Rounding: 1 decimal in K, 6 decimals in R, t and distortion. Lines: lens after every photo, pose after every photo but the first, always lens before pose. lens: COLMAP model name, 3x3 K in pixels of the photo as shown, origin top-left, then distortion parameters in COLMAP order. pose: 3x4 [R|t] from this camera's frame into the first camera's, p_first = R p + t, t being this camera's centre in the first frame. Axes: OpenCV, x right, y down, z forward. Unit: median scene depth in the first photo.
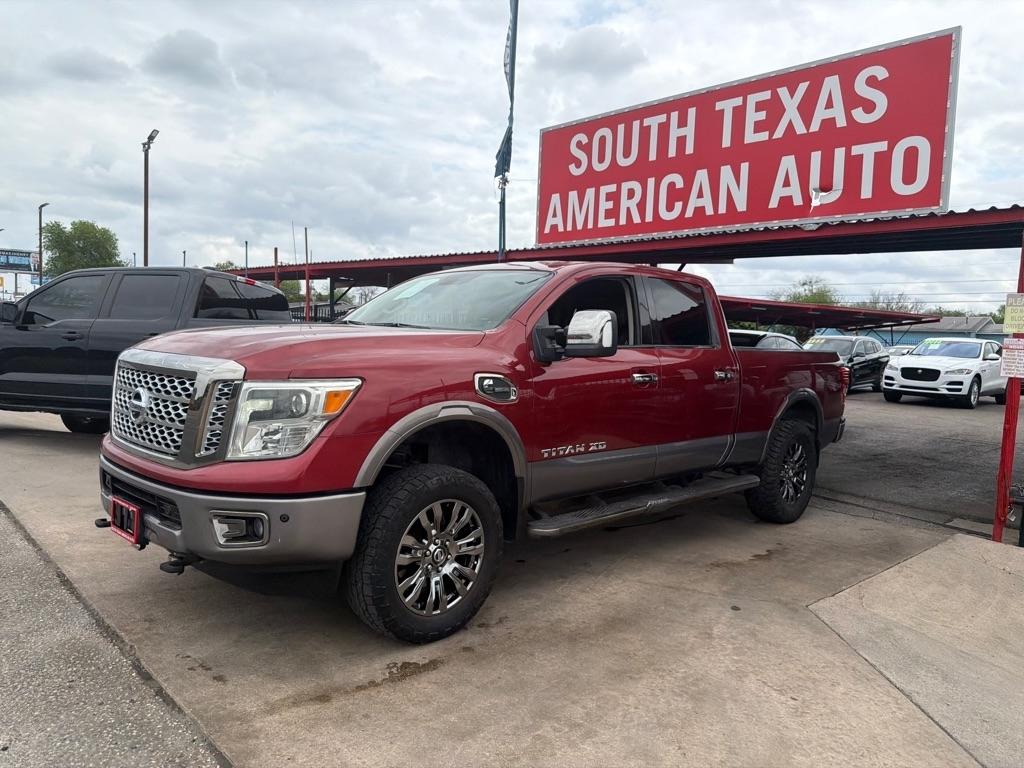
lens RADIAL K [[724.7, 0, 511.3], [0, 724.7, 384.7], [0, 0, 1]] dist [0.039135, -0.051170]
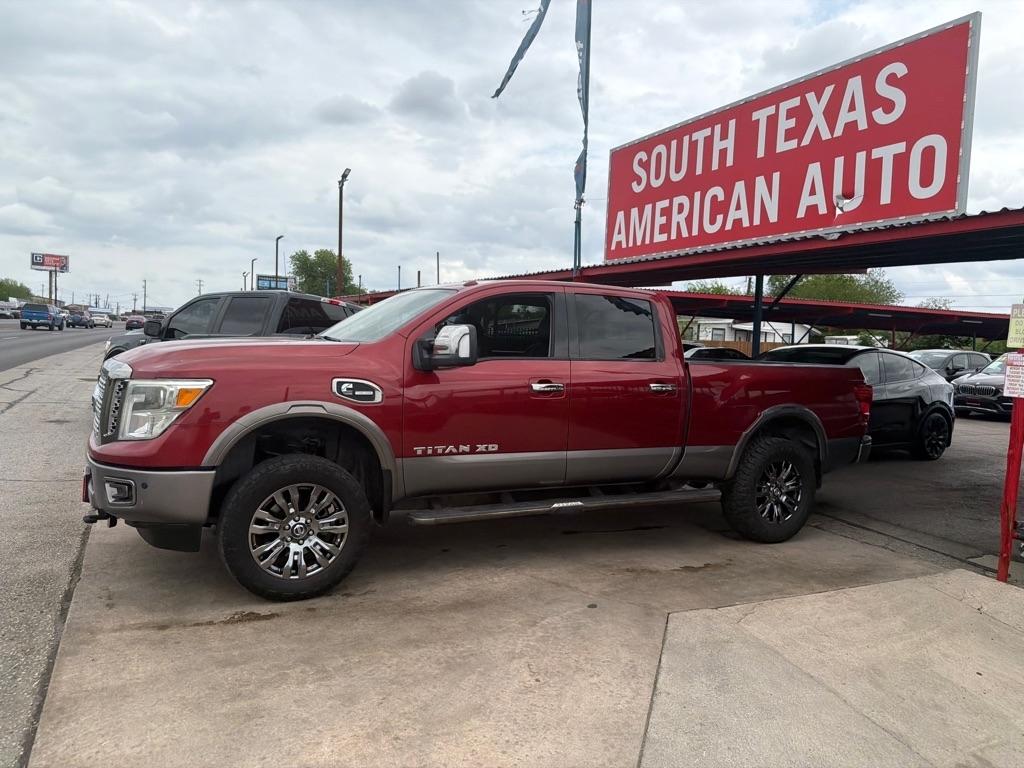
lens RADIAL K [[723.7, 0, 511.9], [0, 723.7, 384.3], [0, 0, 1]] dist [0.041084, -0.054575]
pose [[0.958309, 0.018108, -0.285161, 0.307587], [-0.024214, 0.999546, -0.017904, 0.004781], [0.284707, 0.024063, 0.958313, -0.028552]]
